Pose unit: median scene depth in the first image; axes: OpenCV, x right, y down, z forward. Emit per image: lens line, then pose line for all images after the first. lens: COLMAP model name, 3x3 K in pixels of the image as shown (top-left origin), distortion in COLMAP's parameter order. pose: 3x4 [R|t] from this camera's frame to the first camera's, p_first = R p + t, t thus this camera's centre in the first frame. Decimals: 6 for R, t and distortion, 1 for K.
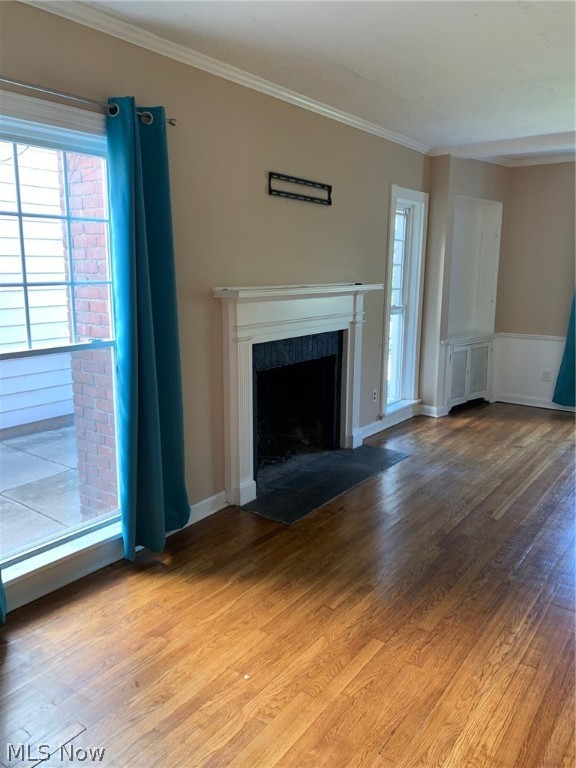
lens RADIAL K [[584.7, 0, 294.1], [0, 584.7, 381.9], [0, 0, 1]] dist [0.042814, -0.021865]
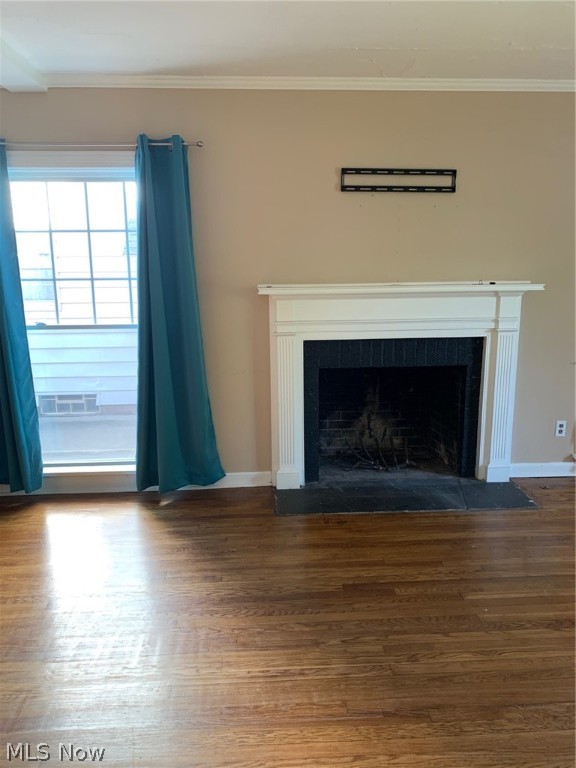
lens RADIAL K [[584.7, 0, 293.6], [0, 584.7, 385.7], [0, 0, 1]] dist [0.042814, -0.021865]
pose [[0.638156, 0.144684, -0.756190, 0.704347], [-0.139788, 0.987633, 0.070998, -0.054571], [0.757110, 0.060399, 0.650489, 0.314928]]
